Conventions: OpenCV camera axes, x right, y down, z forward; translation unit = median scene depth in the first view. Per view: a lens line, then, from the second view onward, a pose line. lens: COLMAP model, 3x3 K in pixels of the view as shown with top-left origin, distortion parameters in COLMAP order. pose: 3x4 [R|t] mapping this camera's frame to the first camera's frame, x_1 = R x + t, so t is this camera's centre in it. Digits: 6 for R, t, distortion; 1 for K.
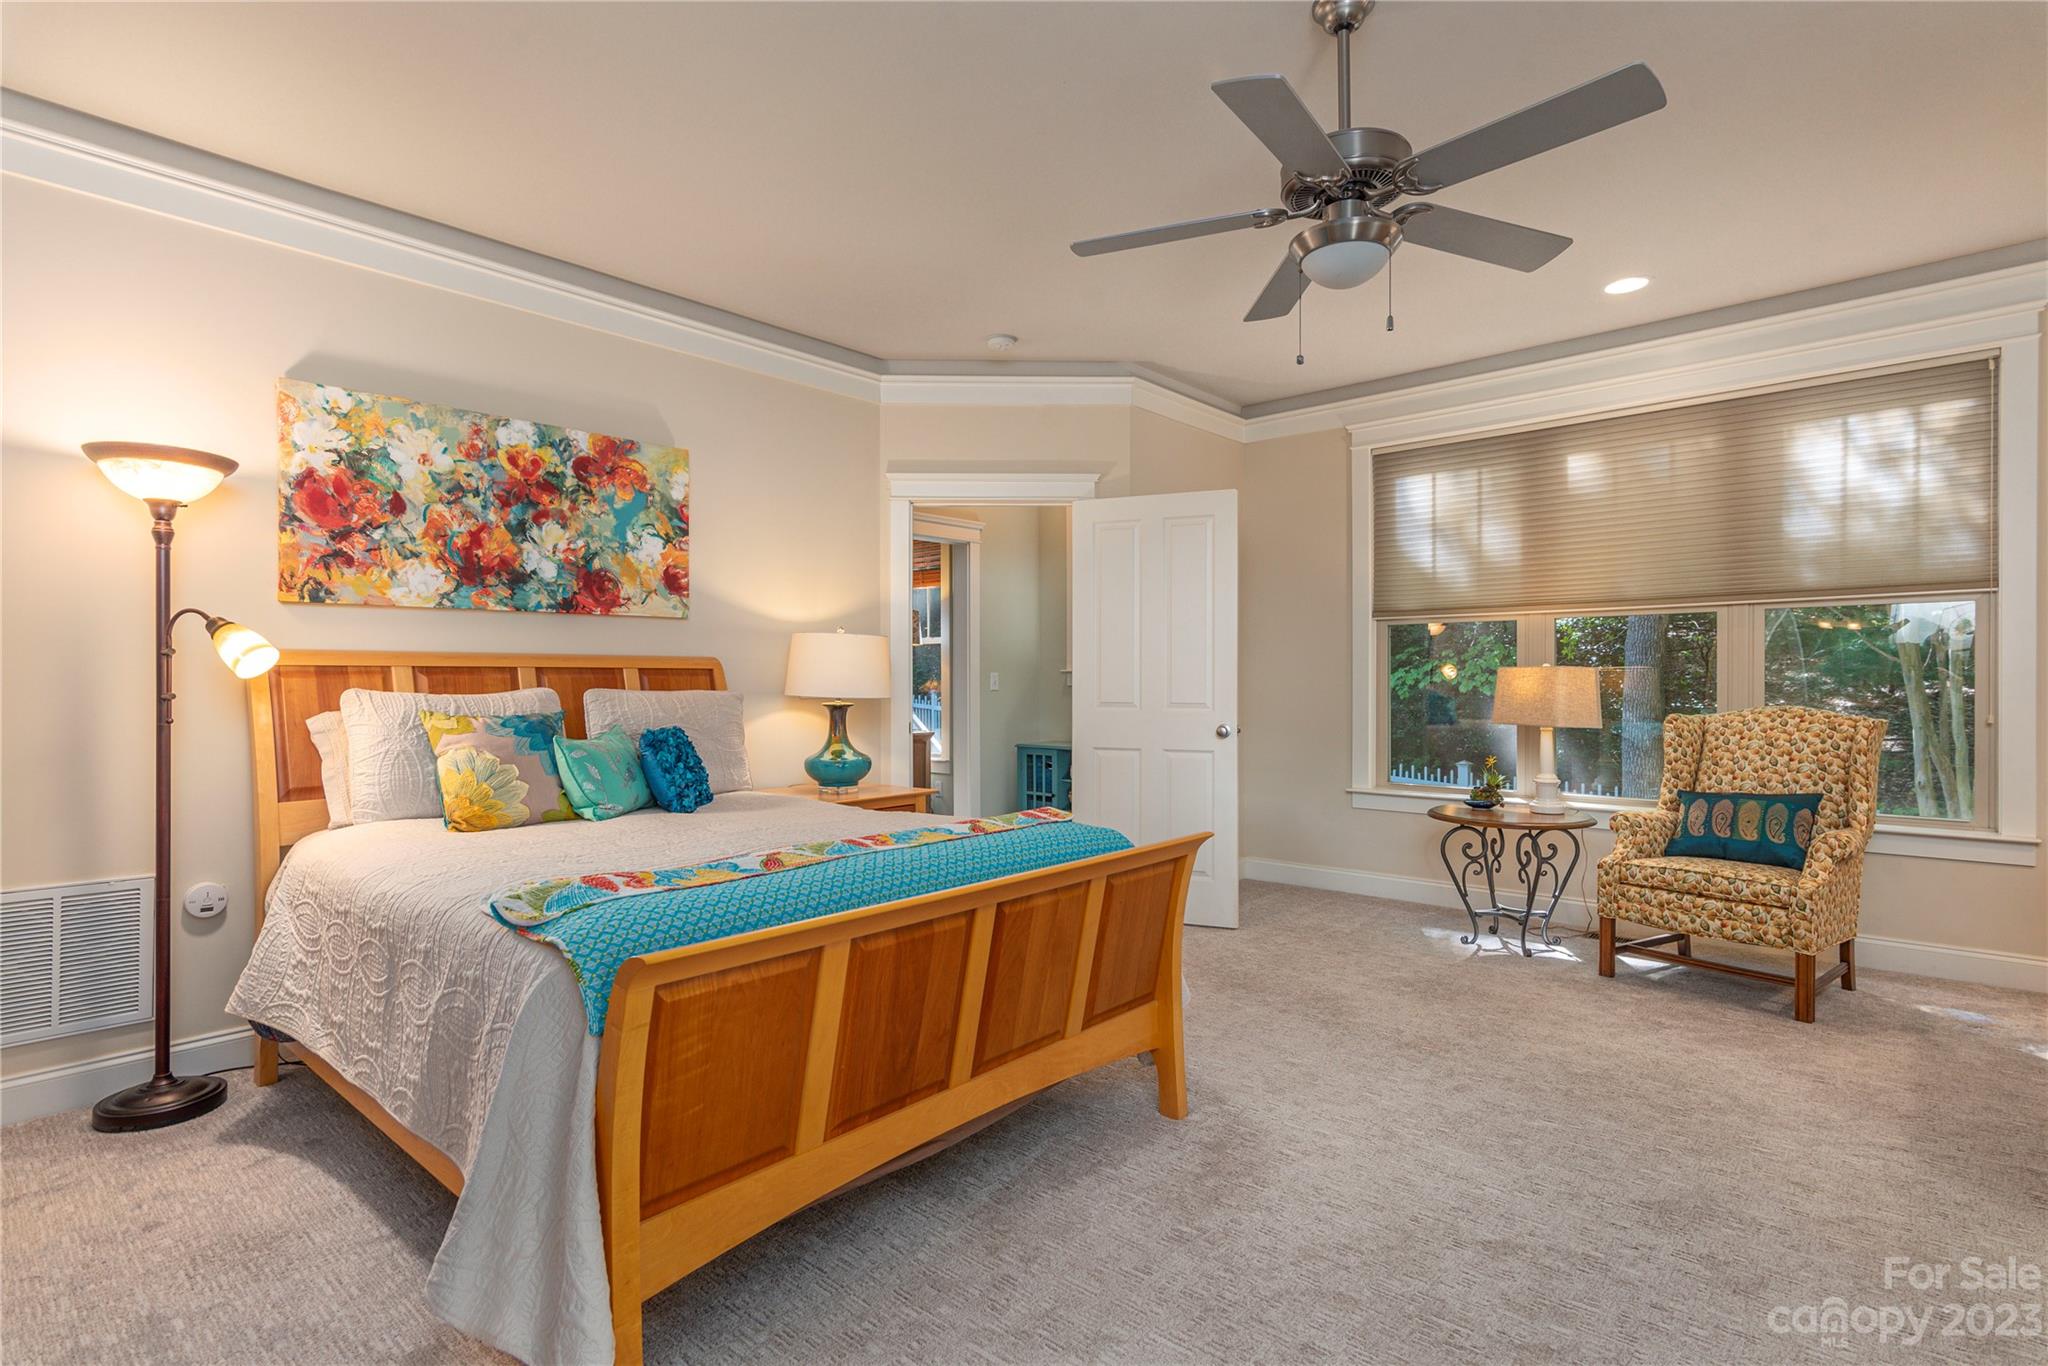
lens RADIAL K [[1005.0, 0, 1016.3], [0, 1005.0, 682.2], [0, 0, 1]] dist [0.008944, 0.000108]
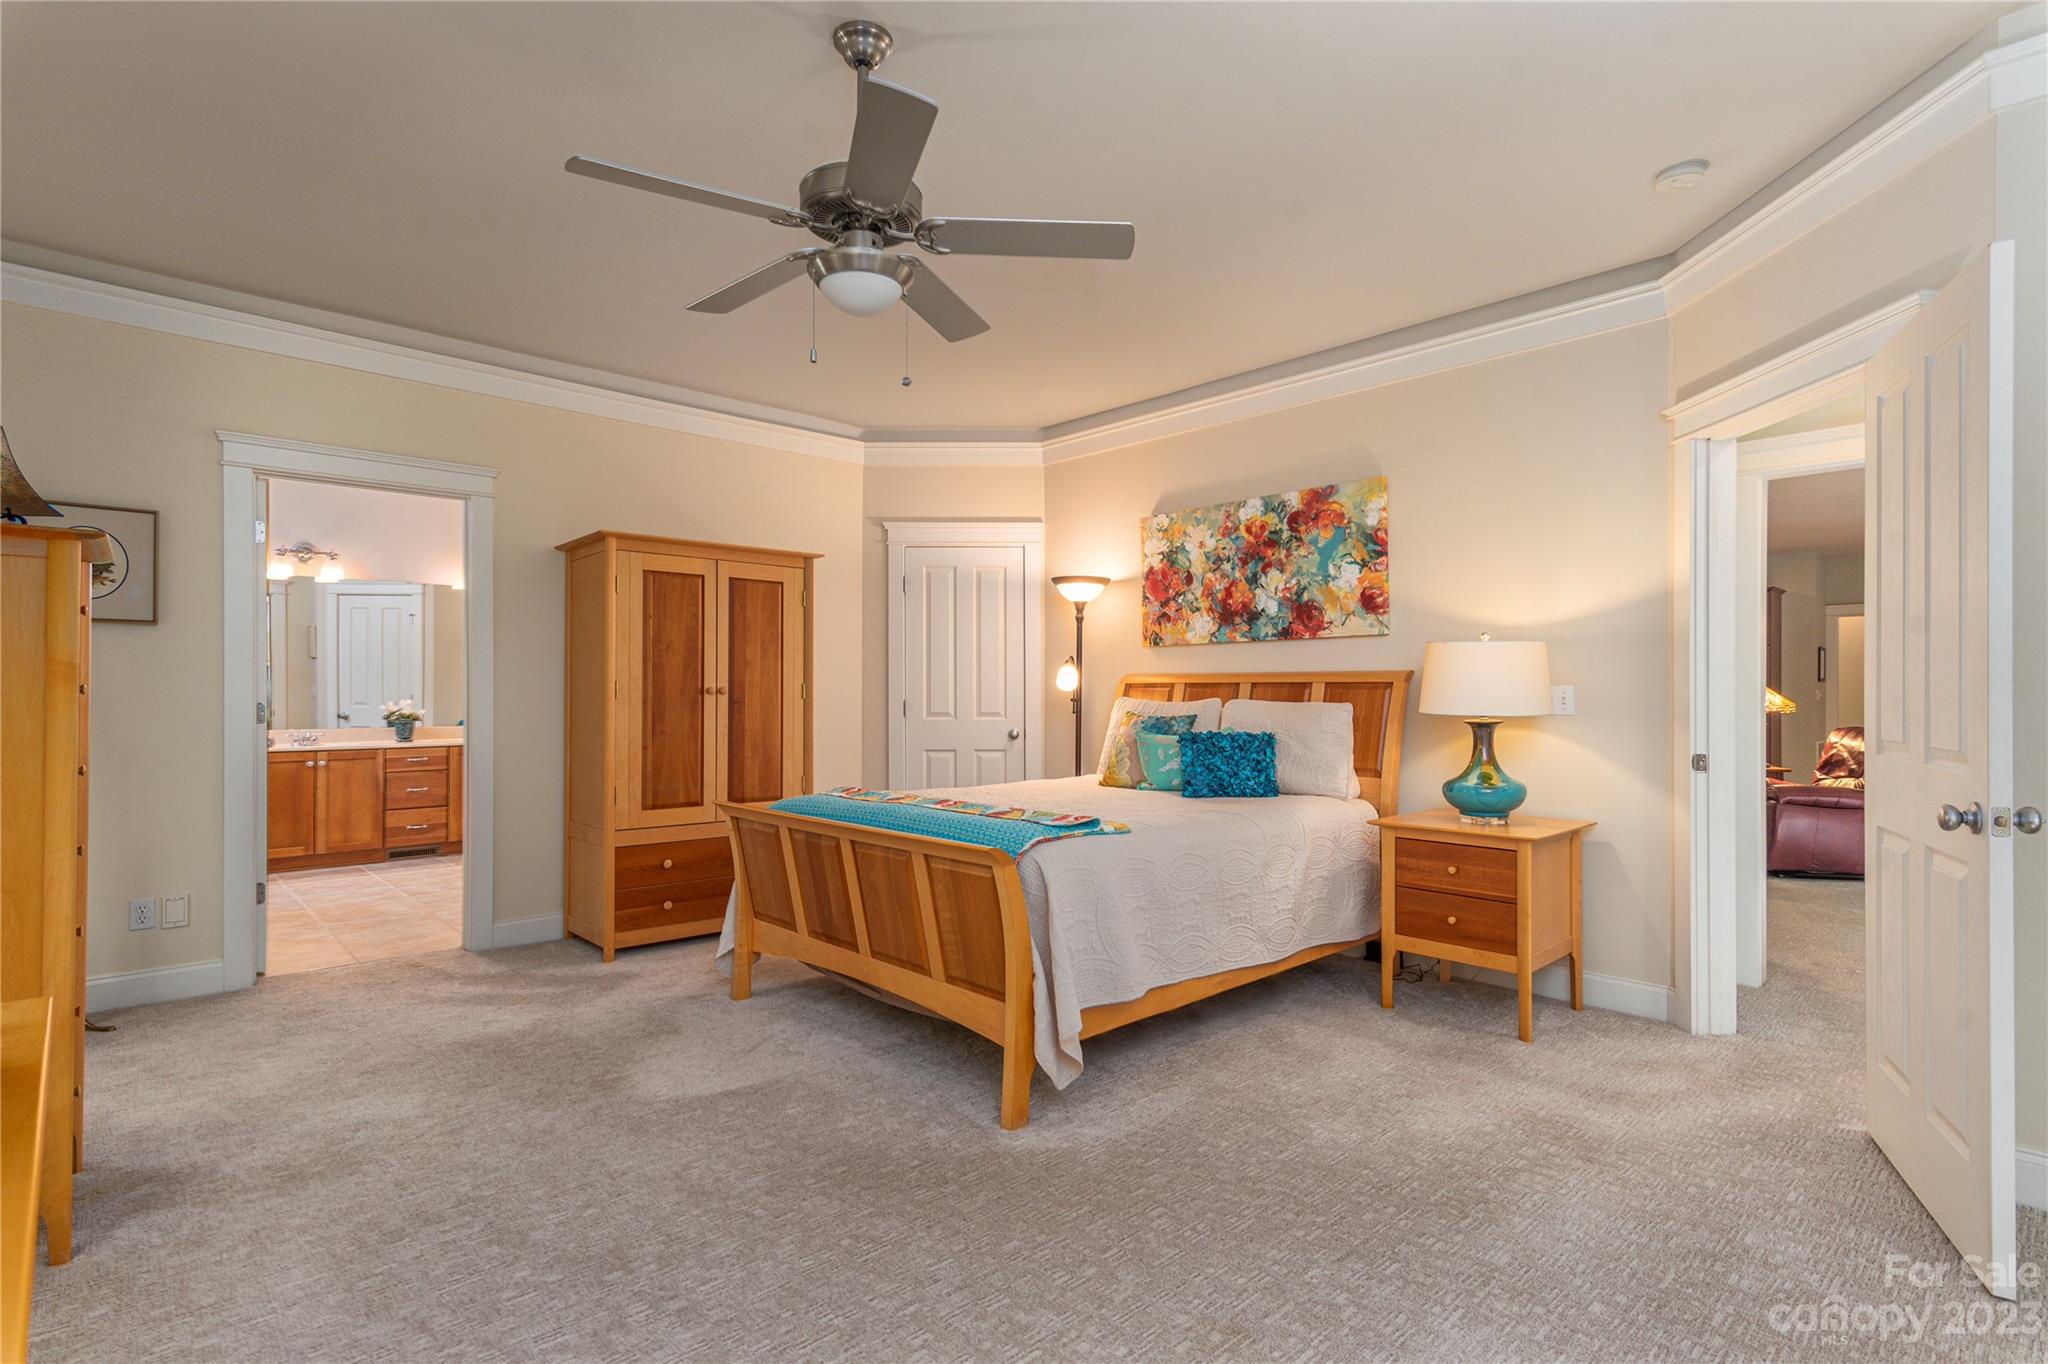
lens RADIAL K [[1005.0, 0, 1016.3], [0, 1005.0, 681.2], [0, 0, 1]] dist [0.008944, 0.000108]
pose [[-0.086786, -0.011811, -0.996157, 0.855181], [-0.005851, 0.999919, -0.011346, 0.000089], [0.996210, 0.004844, -0.086848, 0.793666]]
